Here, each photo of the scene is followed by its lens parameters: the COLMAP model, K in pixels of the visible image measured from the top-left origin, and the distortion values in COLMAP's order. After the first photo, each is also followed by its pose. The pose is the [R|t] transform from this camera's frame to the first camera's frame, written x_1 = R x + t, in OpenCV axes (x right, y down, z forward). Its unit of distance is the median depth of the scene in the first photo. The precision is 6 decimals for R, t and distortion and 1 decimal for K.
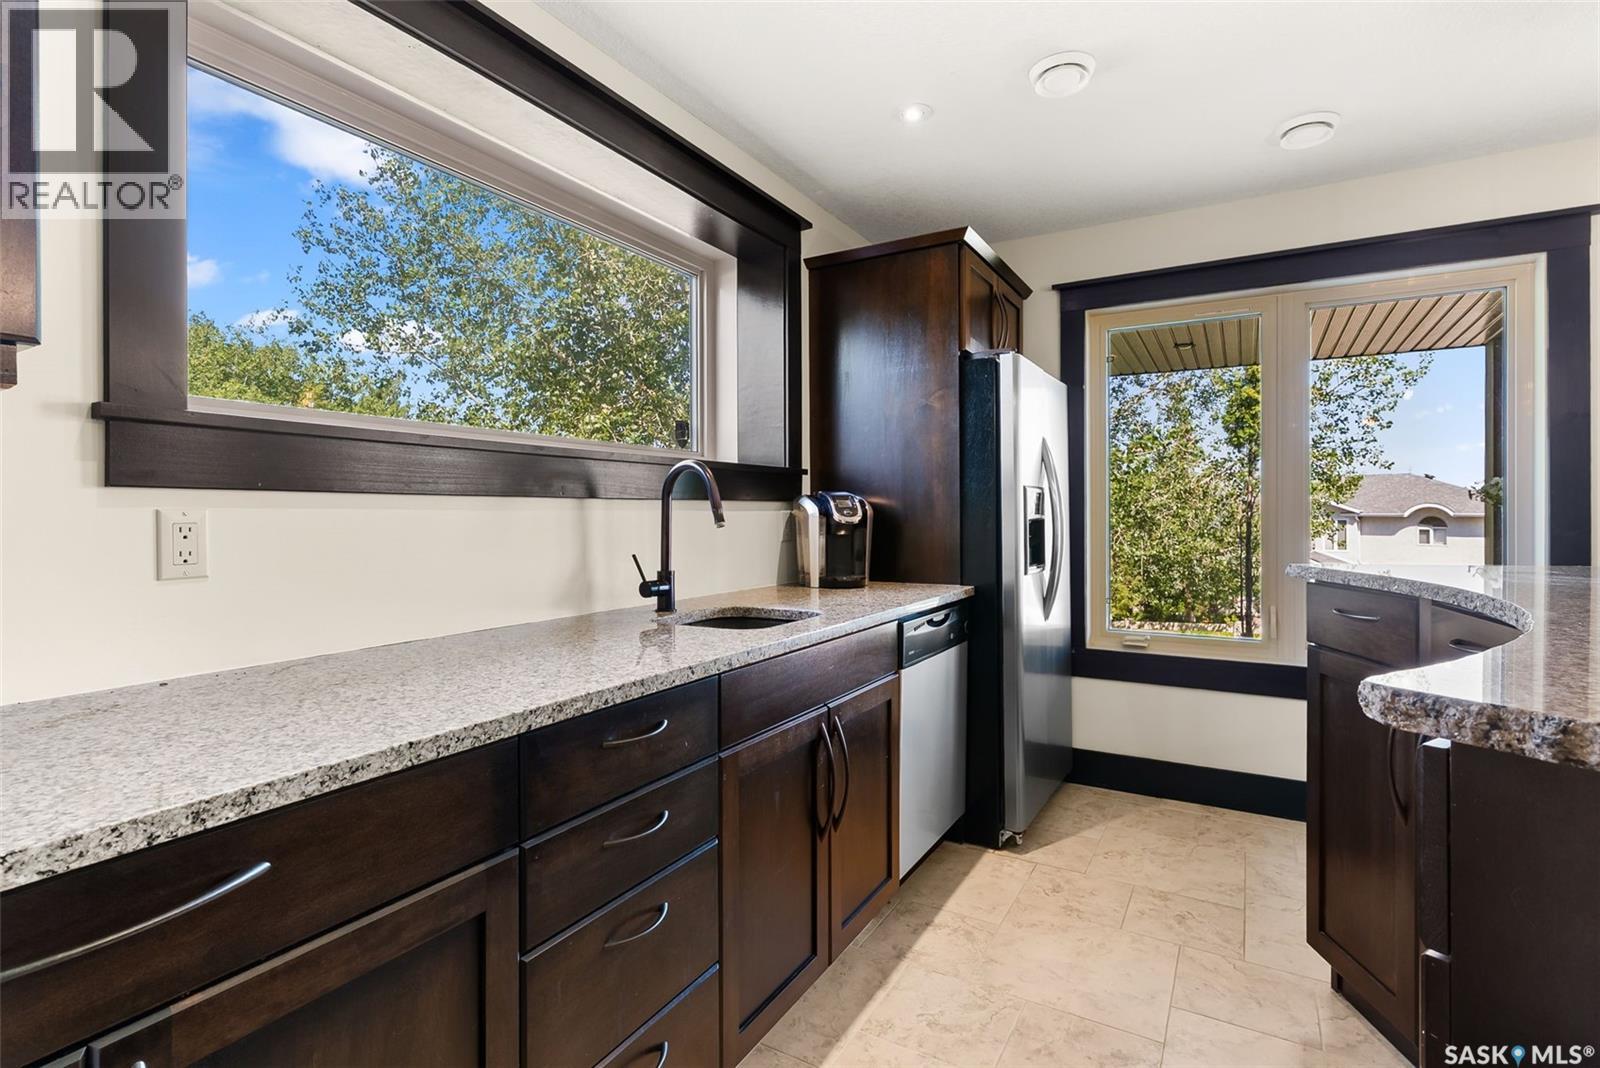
lens RADIAL K [[767.1, 0, 800.1], [0, 767.1, 519.2], [0, 0, 1]] dist [-0.009735, -0.000140]
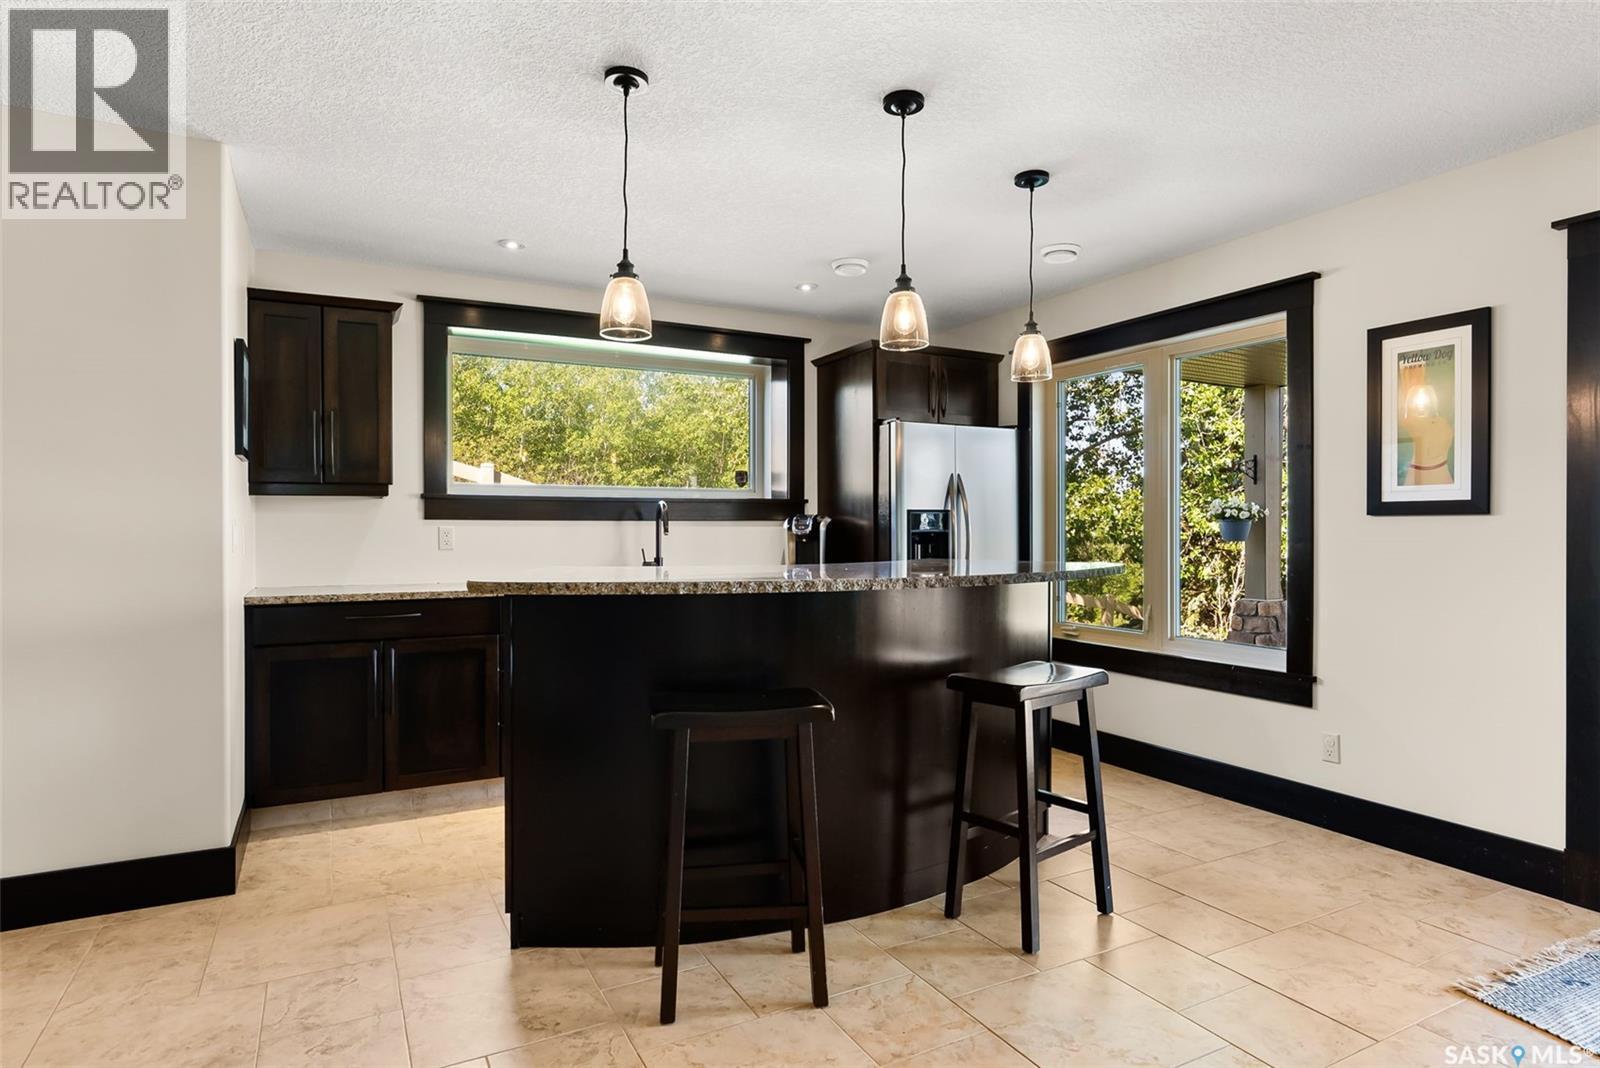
lens RADIAL K [[889.8, 0, 800.0], [0, 889.8, 535.2], [0, 0, 1]] dist [0.029855, 0.000324]
pose [[0.853414, 0.008475, -0.521165, 1.041945], [-0.005398, 0.999958, 0.007422, -0.006662], [0.521206, -0.003521, 0.853423, -0.601115]]
